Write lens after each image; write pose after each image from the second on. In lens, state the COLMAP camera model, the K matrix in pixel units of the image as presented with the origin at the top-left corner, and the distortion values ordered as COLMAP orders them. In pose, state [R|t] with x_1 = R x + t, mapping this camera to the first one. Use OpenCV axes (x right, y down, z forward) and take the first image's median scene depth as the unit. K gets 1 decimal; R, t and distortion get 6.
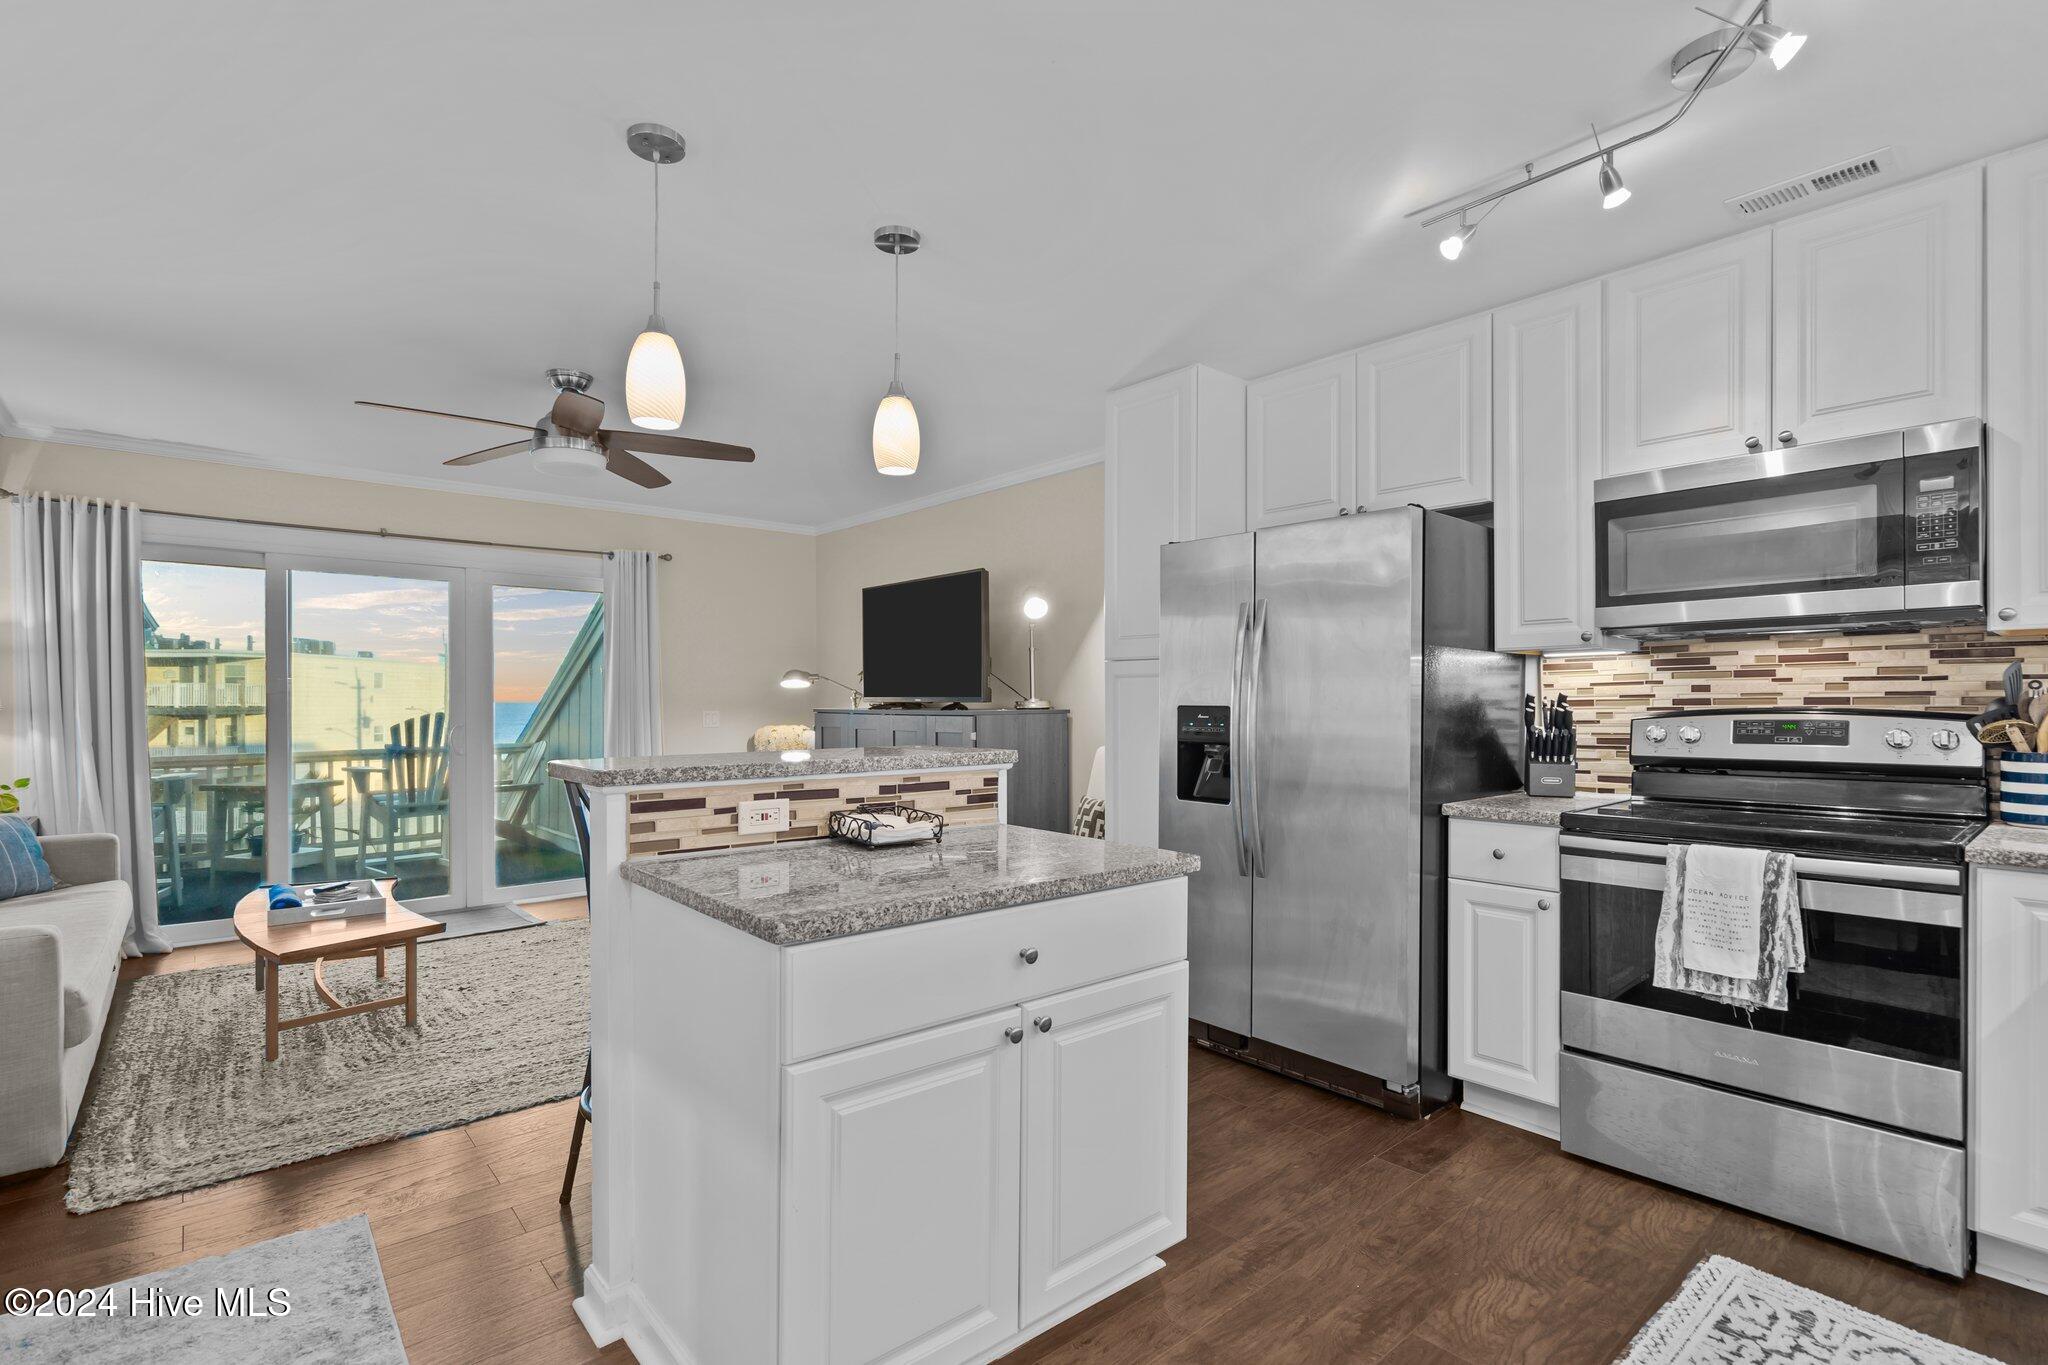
lens RADIAL K [[950.6, 0, 997.5], [0, 950.6, 711.4], [0, 0, 1]] dist [-0.000899, -0.000367]
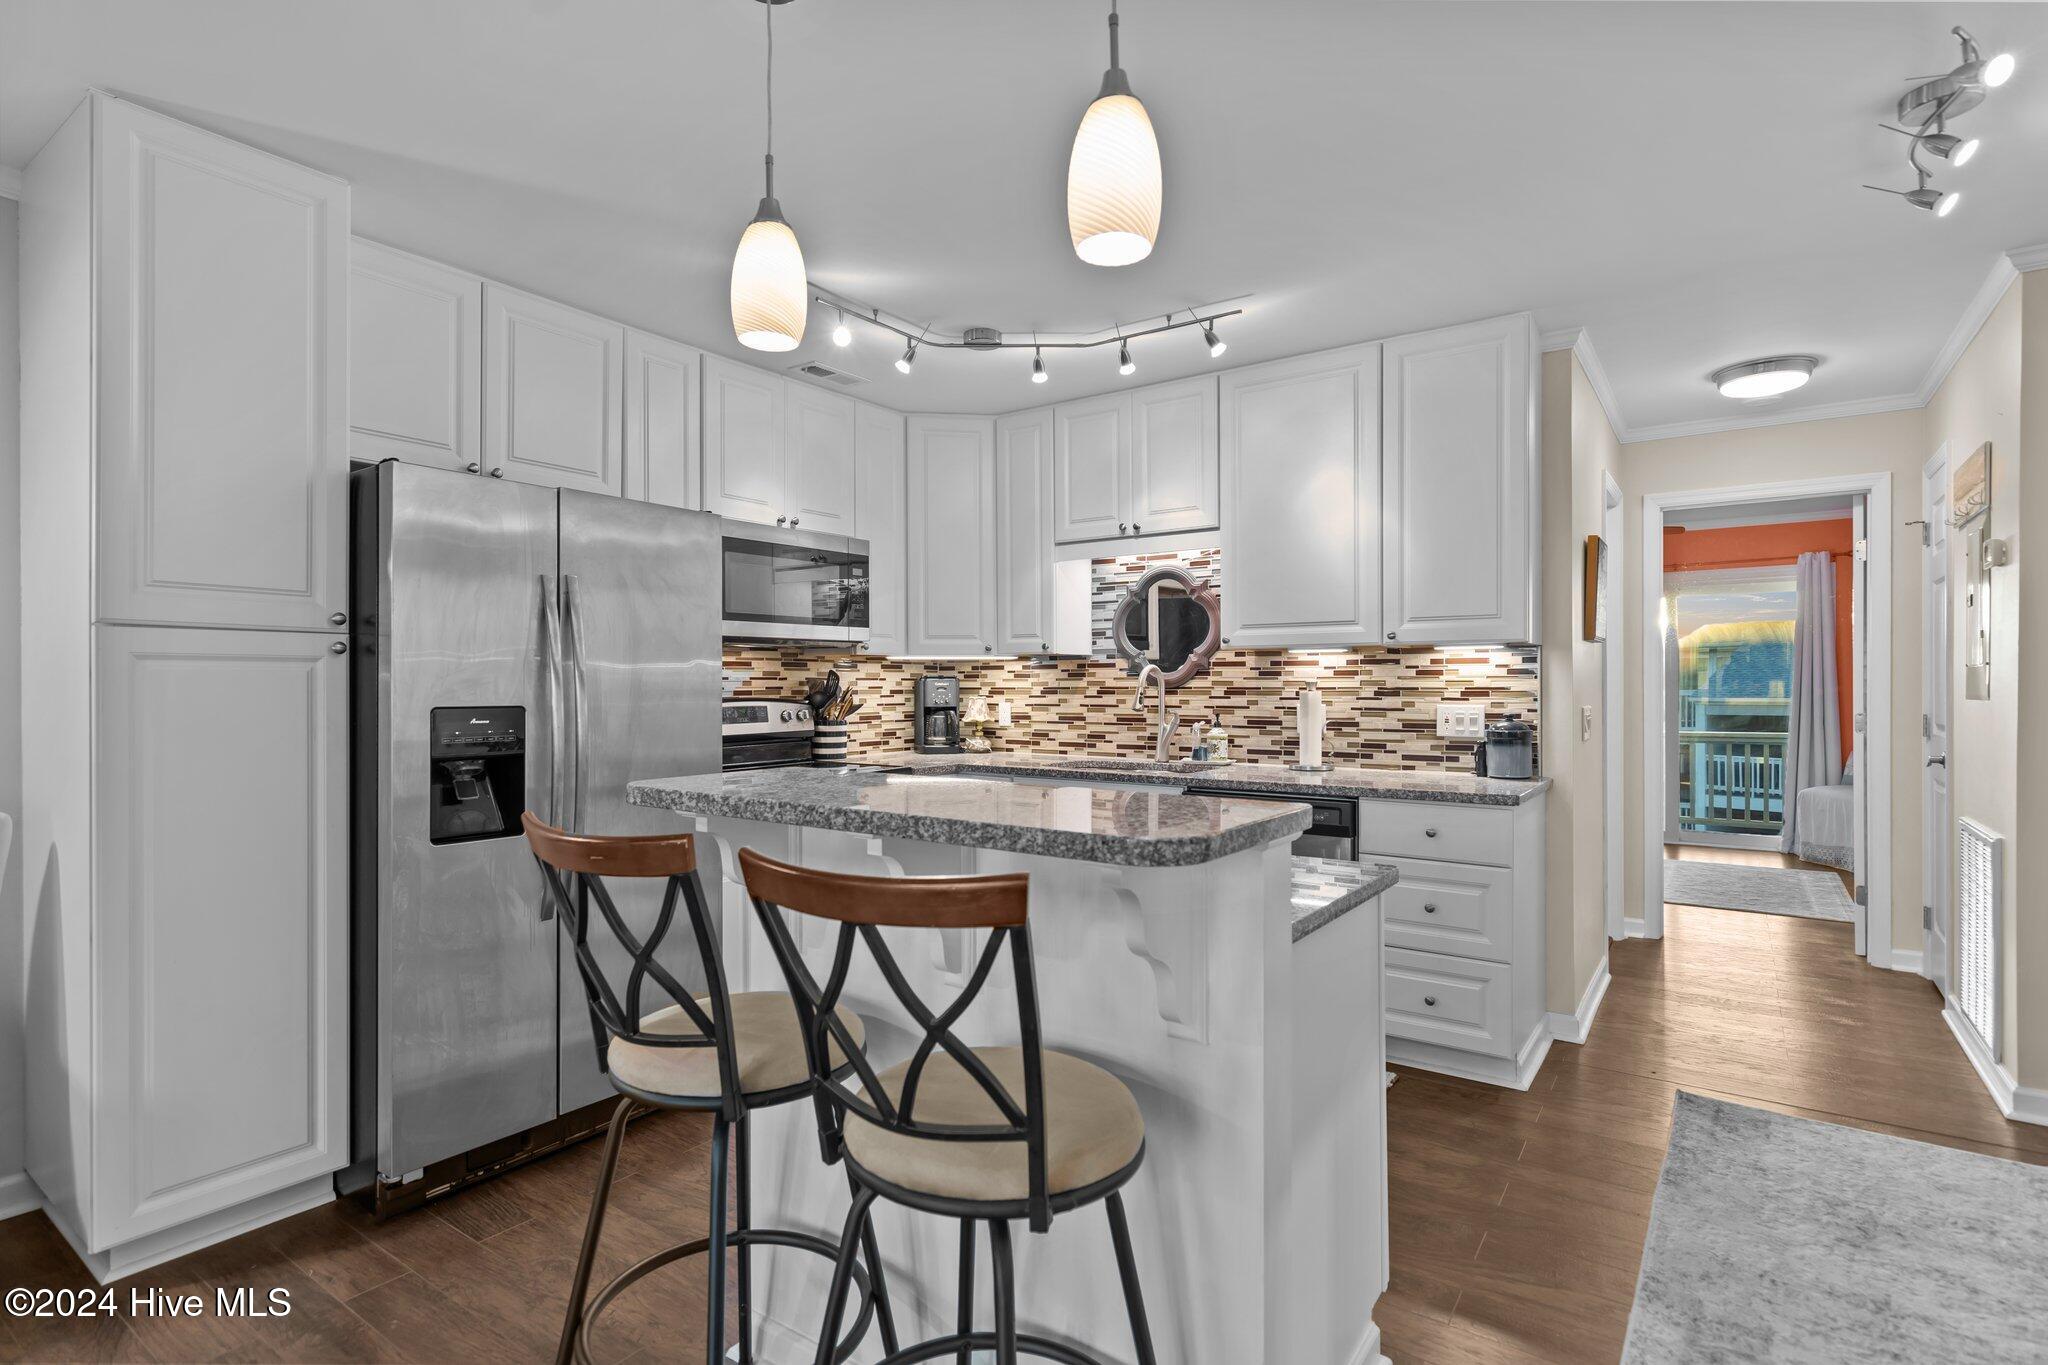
lens RADIAL K [[1002.0, 0, 1024.0], [0, 1002.0, 682.5], [0, 0, 1]] dist [0.001161, -0.000055]
pose [[-0.256347, 0.001631, 0.966584, -0.788020], [0.011976, 0.999927, 0.001488, -0.025427], [-0.966511, 0.011957, -0.256347, 1.006950]]
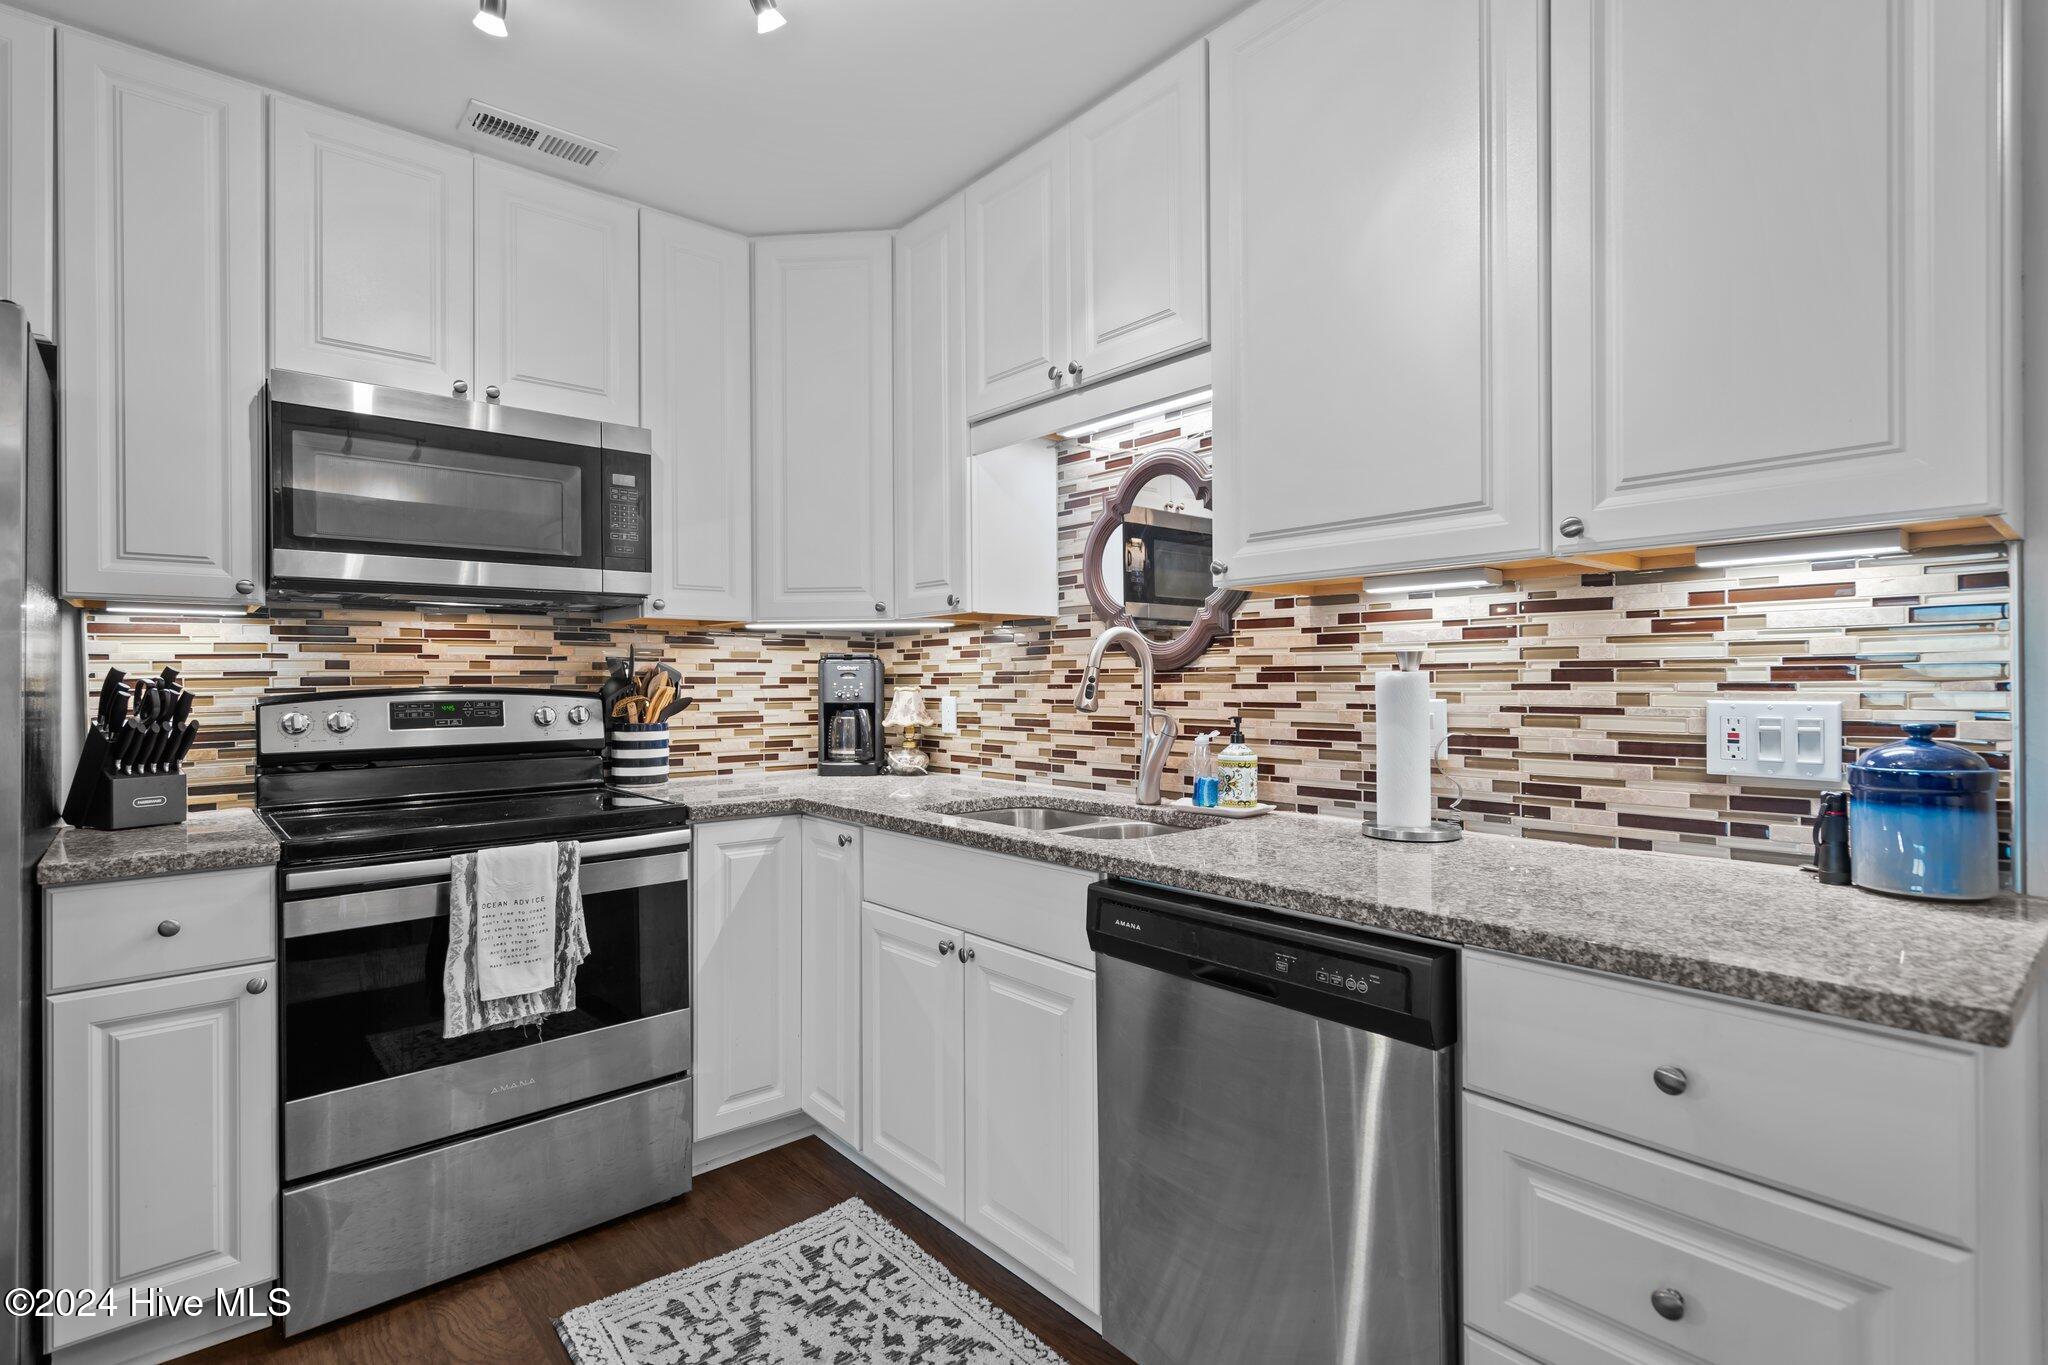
lens RADIAL K [[979.6, 0, 1024.0], [0, 979.6, 682.5], [0, 0, 1]] dist [0.003282, 0.000180]
pose [[-0.018914, 0.000555, 0.999821, -0.122509], [0.014441, 0.999896, -0.000282, -0.000179], [-0.999717, 0.014433, -0.018920, 0.479676]]
